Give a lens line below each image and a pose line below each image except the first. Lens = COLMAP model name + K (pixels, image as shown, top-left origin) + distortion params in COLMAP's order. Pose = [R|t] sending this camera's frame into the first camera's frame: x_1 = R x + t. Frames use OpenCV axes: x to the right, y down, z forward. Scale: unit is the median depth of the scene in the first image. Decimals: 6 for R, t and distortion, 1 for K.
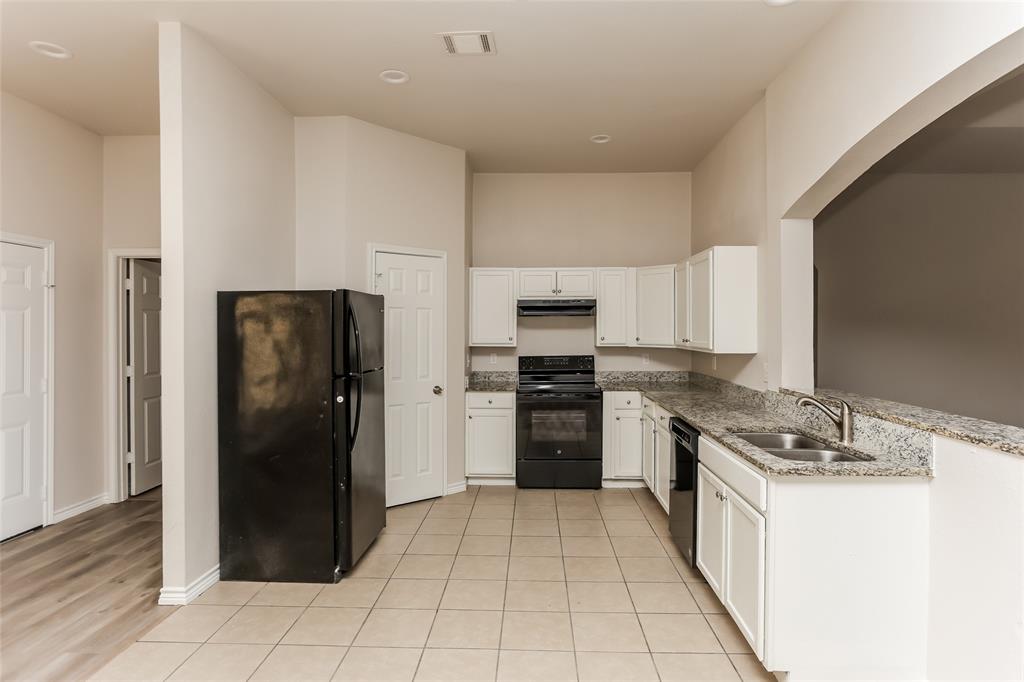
lens RADIAL K [[555.0, 0, 513.6], [0, 555.0, 336.3], [0, 0, 1]] dist [-0.024275, 0.009048]
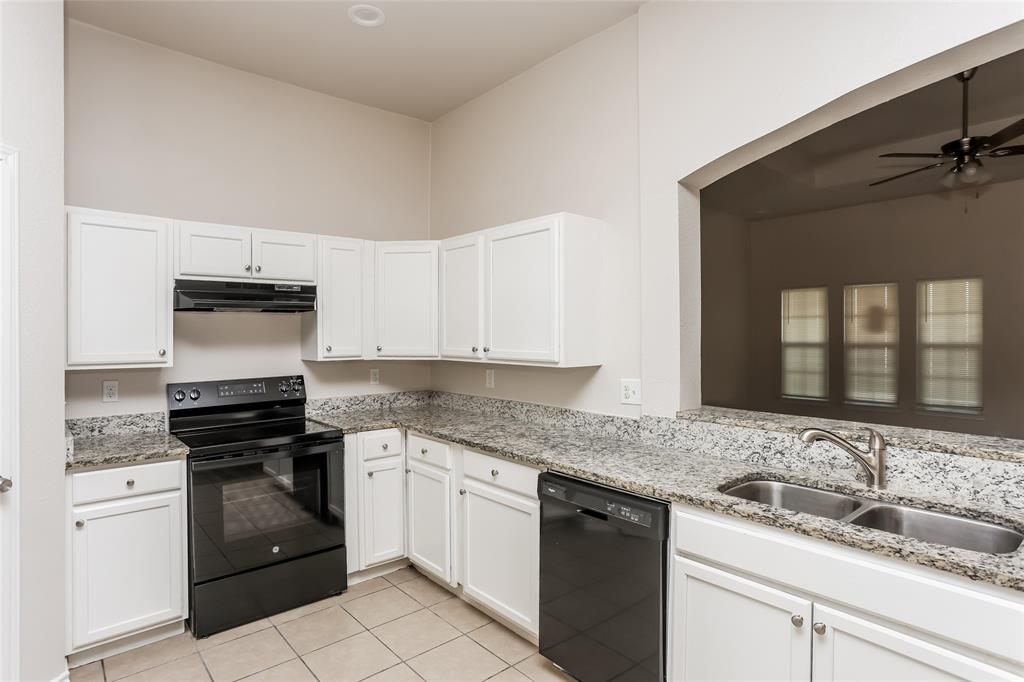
lens RADIAL K [[555.0, 0, 507.4], [0, 555.0, 337.1], [0, 0, 1]] dist [-0.024275, 0.009048]
pose [[0.735519, -0.006919, 0.677469, -0.123826], [0.013104, 0.999906, -0.004015, -0.004339], [-0.677377, 0.011831, 0.735541, 0.419034]]
